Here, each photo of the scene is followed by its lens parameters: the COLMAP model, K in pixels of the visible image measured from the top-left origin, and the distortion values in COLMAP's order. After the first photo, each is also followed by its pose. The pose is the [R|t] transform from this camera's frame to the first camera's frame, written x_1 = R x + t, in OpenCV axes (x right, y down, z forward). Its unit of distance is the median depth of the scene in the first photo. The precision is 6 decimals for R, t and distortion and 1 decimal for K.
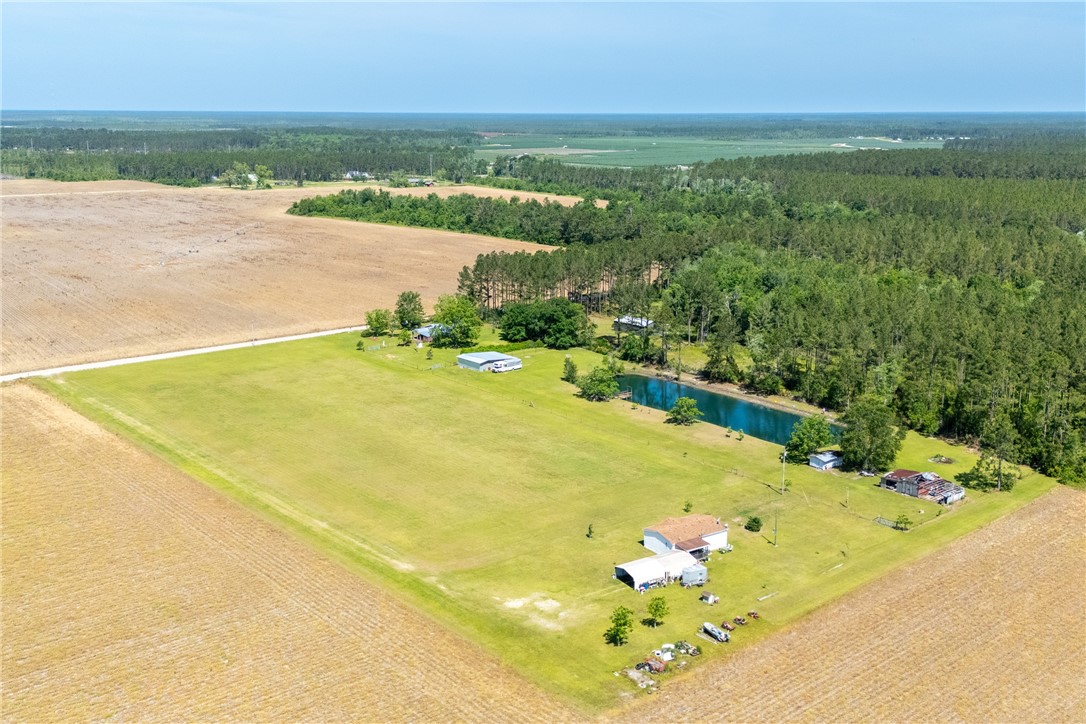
lens RADIAL K [[989.8, 0, 581.3], [0, 989.8, 360.1], [0, 0, 1]] dist [0.114366, -0.155424]
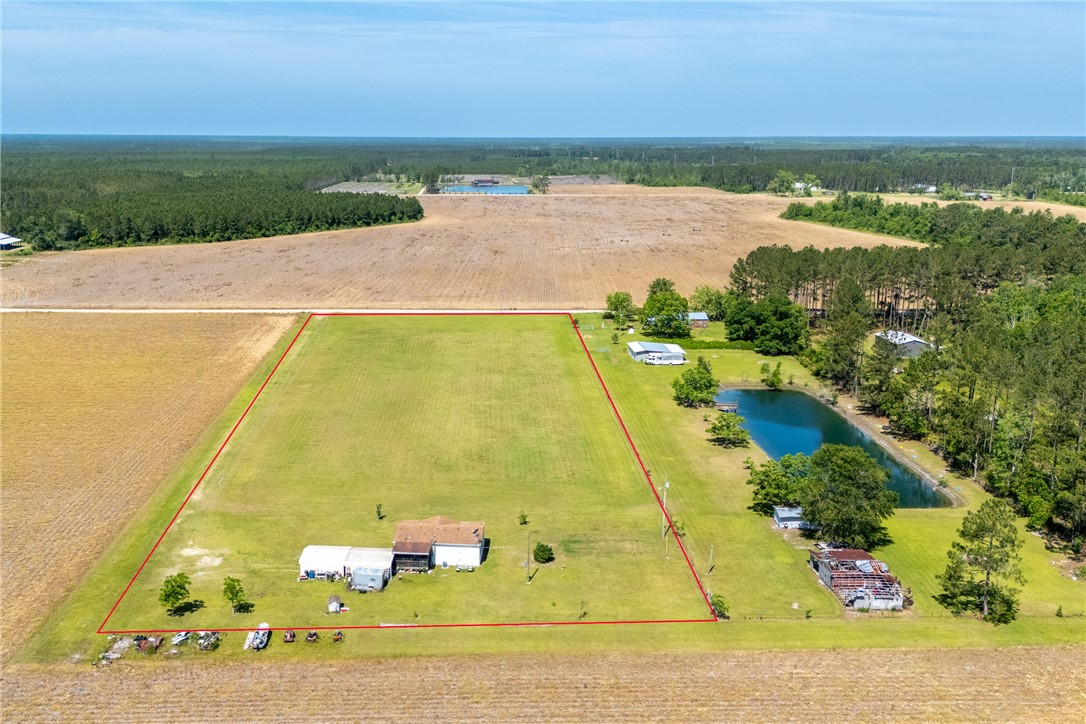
lens RADIAL K [[950.0, 0, 491.7], [0, 950.0, 361.6], [0, 0, 1]] dist [0.102266, -0.076253]
pose [[0.788491, 0.150776, -0.596279, 0.343354], [-0.153584, 0.987041, 0.046491, -0.008890], [0.595561, 0.054921, 0.801430, 0.218817]]
